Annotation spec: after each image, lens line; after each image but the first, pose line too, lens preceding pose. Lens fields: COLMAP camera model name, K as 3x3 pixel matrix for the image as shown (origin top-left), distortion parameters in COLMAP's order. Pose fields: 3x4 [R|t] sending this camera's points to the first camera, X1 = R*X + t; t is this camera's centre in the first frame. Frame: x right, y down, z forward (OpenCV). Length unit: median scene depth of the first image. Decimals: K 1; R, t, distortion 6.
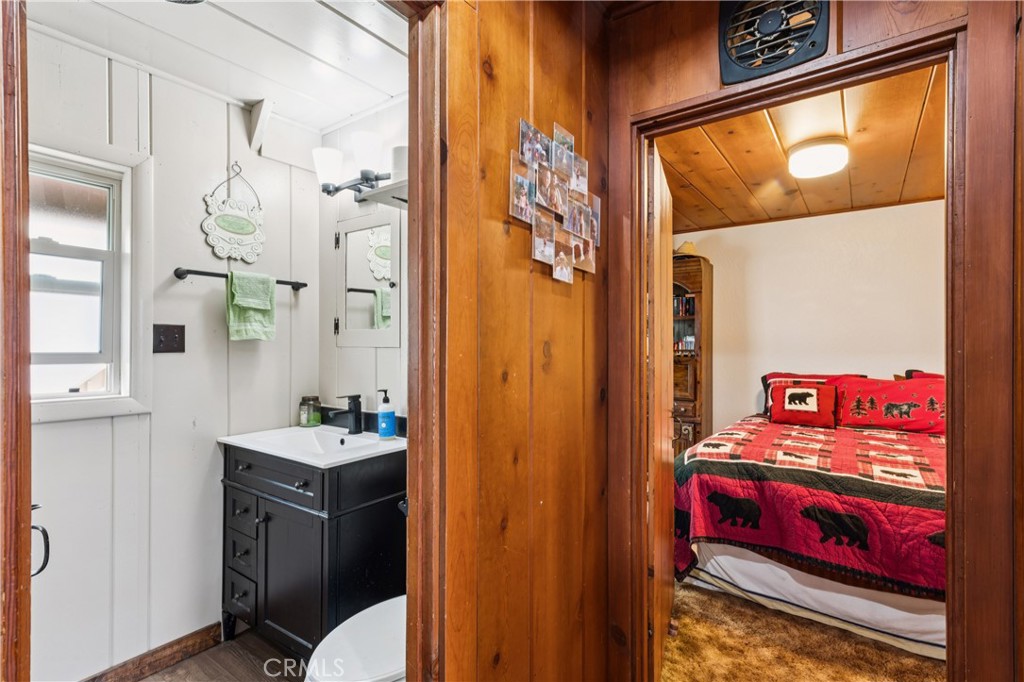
lens RADIAL K [[495.8, 0, 508.8], [0, 495.8, 343.0], [0, 0, 1]] dist [0.011383, 0.001836]
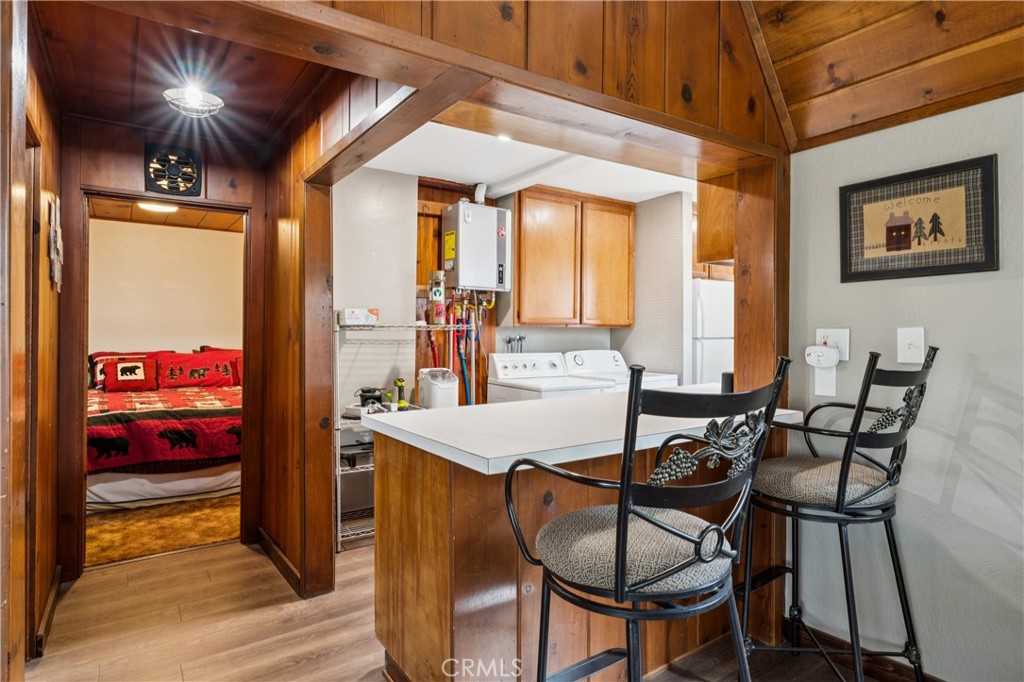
lens RADIAL K [[576.4, 0, 526.6], [0, 576.4, 326.9], [0, 0, 1]] dist [-0.004677, -0.001890]
pose [[0.328168, 0.005233, 0.944605, -0.506921], [-0.010556, 0.999943, -0.001872, -0.008295], [-0.944560, -0.009357, 0.328204, -0.469569]]
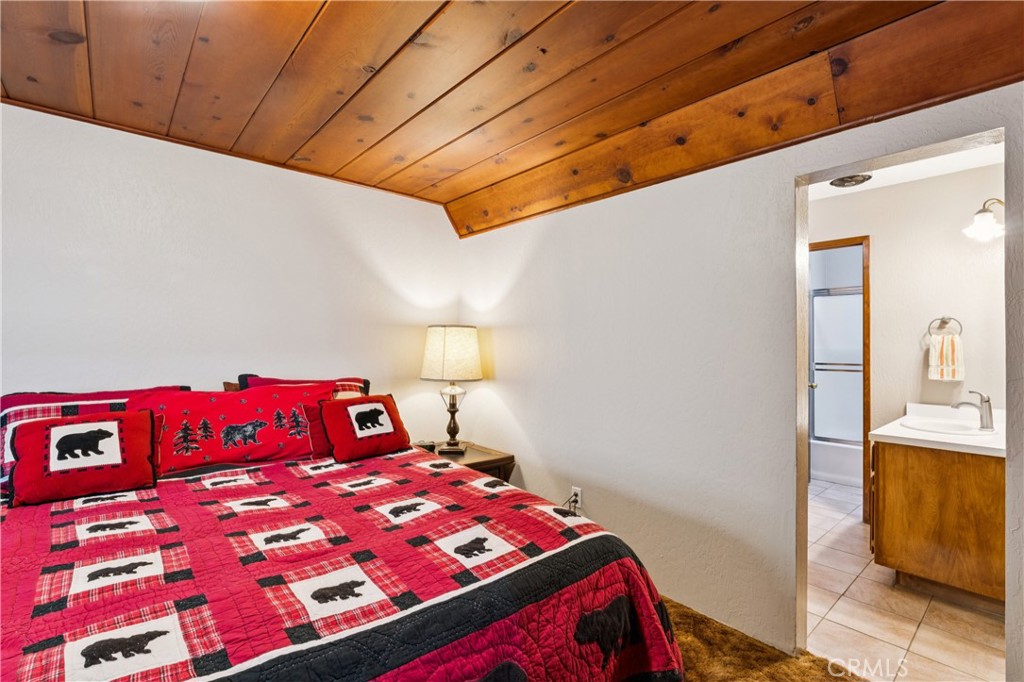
lens RADIAL K [[466.5, 0, 509.7], [0, 466.5, 344.5], [0, 0, 1]] dist [-0.005466, 0.000292]
pose [[0.239815, -0.000146, 0.970819, 0.239418], [-0.009989, 0.999947, 0.002618, 0.001799], [-0.970767, -0.010325, 0.239801, 0.491975]]
